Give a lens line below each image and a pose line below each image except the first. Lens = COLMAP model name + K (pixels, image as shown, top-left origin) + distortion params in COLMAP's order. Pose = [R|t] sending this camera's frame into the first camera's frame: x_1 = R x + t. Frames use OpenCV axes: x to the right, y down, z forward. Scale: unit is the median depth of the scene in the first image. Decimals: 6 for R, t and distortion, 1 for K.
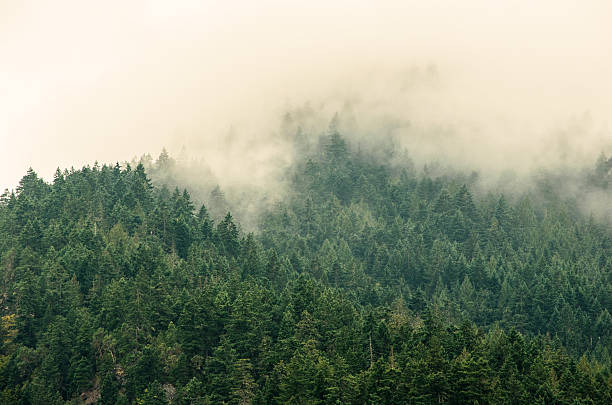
lens RADIAL K [[3442.3, 0, 304.0], [0, 3442.3, 202.9], [0, 0, 1]] dist [1.871508, 0.000000]
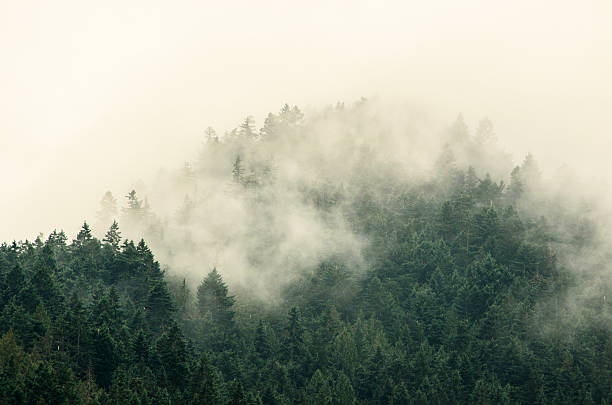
lens RADIAL K [[3442.3, 0, 305.9], [0, 3442.3, 203.8], [0, 0, 1]] dist [1.871508, 0.000000]
pose [[0.998548, 0.051878, 0.014495, -0.007314], [-0.051448, 0.998265, -0.028648, -0.002444], [-0.015956, 0.027860, 0.999484, 0.321074]]
